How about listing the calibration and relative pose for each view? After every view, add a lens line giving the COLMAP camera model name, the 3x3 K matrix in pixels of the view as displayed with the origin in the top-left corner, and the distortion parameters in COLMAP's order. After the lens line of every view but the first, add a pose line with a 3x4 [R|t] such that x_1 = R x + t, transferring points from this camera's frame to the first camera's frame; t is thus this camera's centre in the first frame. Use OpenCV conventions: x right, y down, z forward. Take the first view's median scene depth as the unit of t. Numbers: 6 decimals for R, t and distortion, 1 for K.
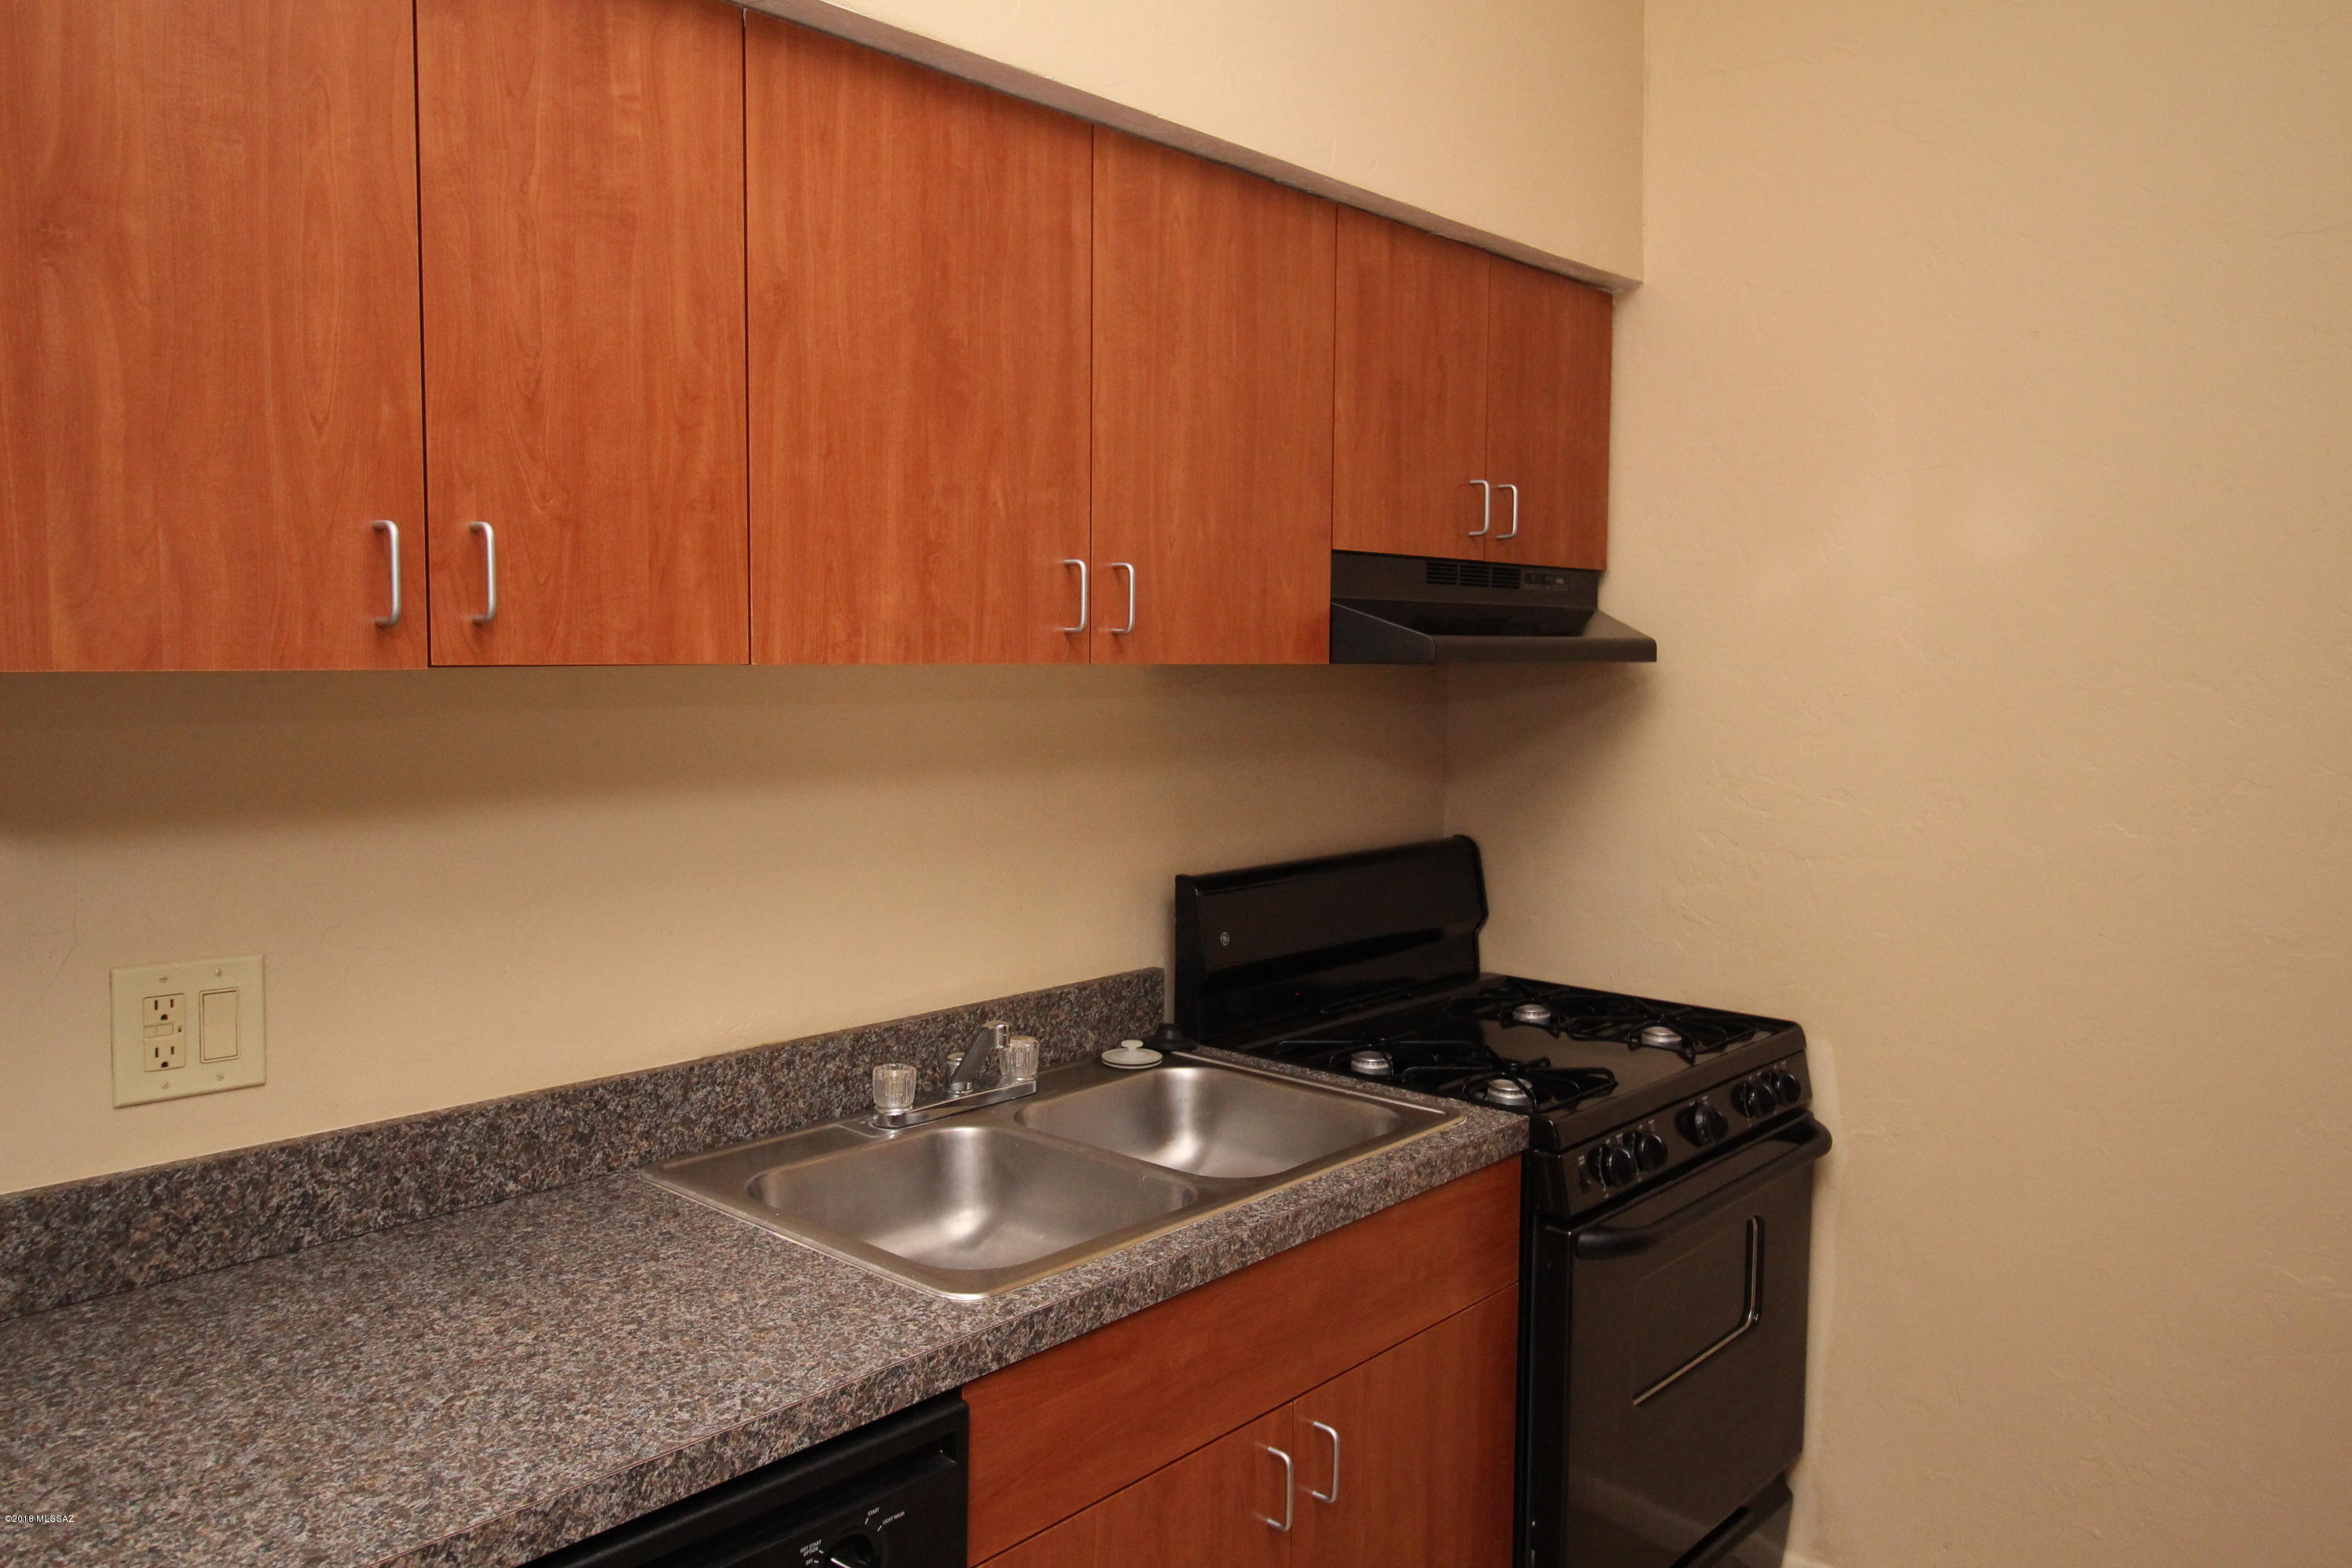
lens RADIAL K [[1712.6, 0, 1163.1], [0, 1712.6, 772.1], [0, 0, 1]] dist [0.006154, 0.005575]
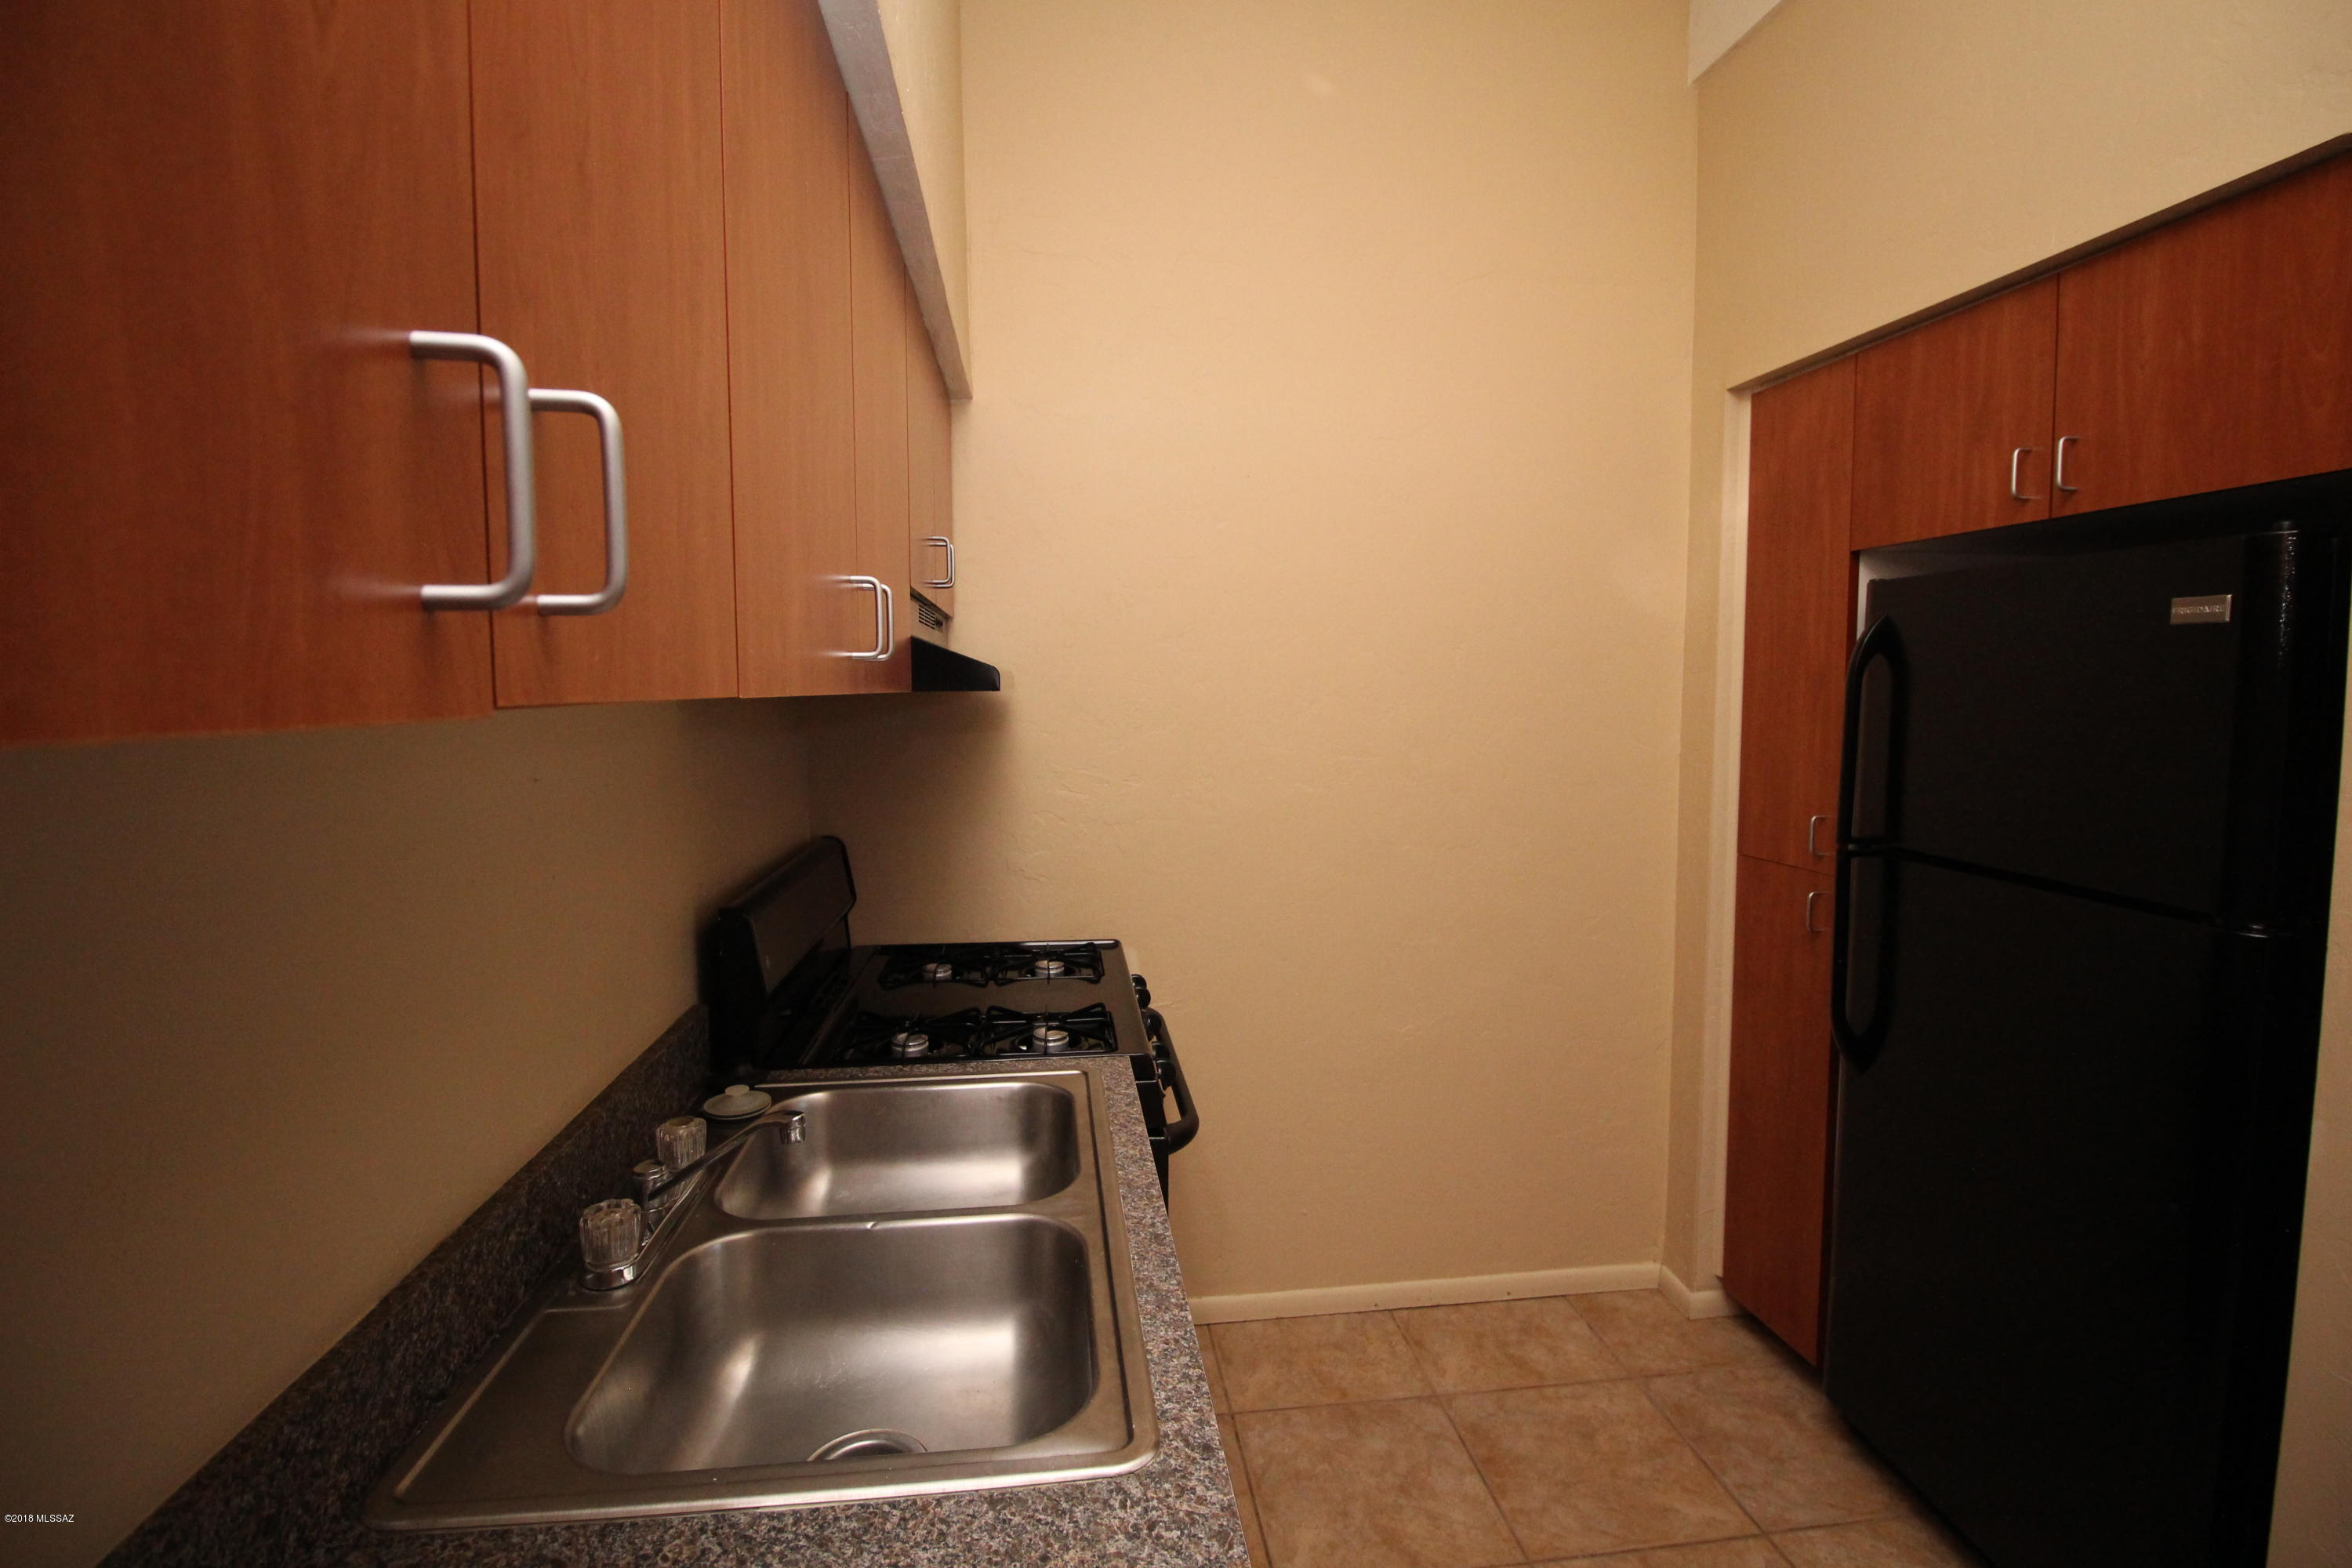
lens RADIAL K [[1084.1, 0, 1176.0], [0, 1084.1, 769.6], [0, 0, 1]] dist [-0.002339, -0.003094]
pose [[0.649626, -0.061330, 0.757776, -0.421959], [0.054509, 0.997933, 0.034038, -0.036693], [-0.758298, 0.019194, 0.651626, 0.563692]]
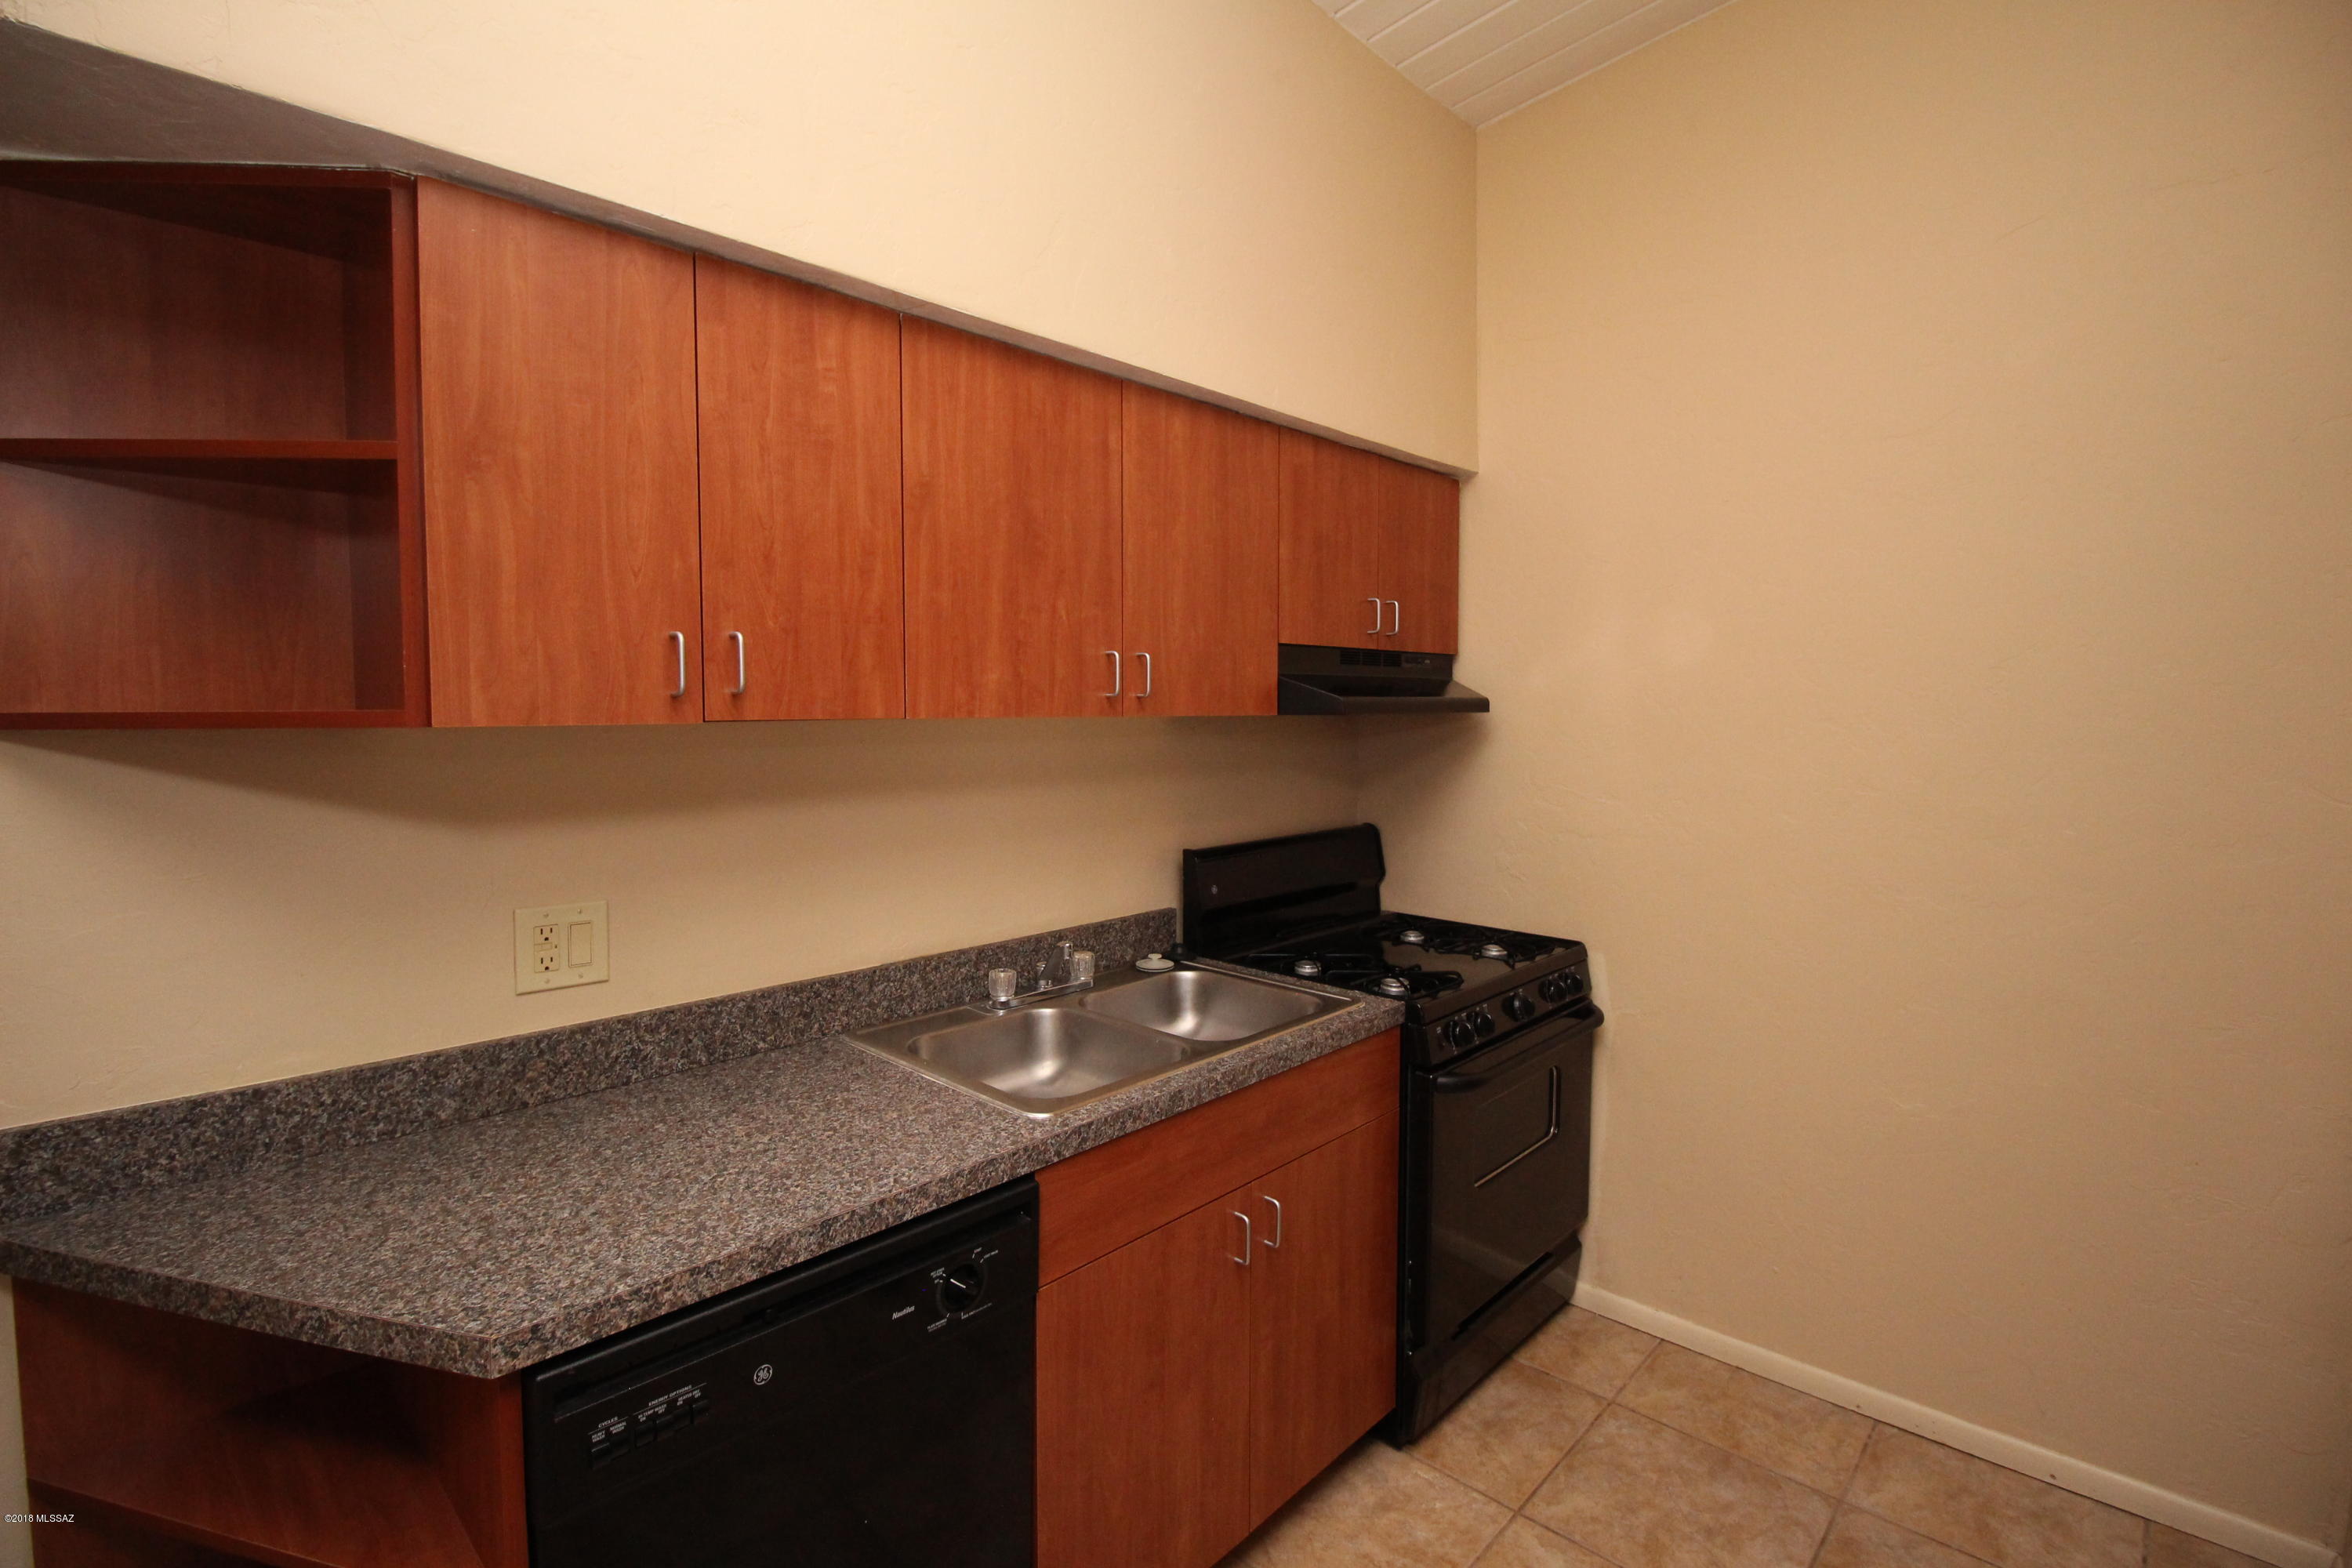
lens RADIAL K [[1084.1, 0, 1161.8], [0, 1084.1, 765.9], [0, 0, 1]] dist [-0.002339, -0.003094]
pose [[0.999471, -0.006344, -0.031910, 0.029244], [0.005797, 0.999835, -0.017231, 0.000389], [0.032014, 0.017037, 0.999342, -0.004623]]
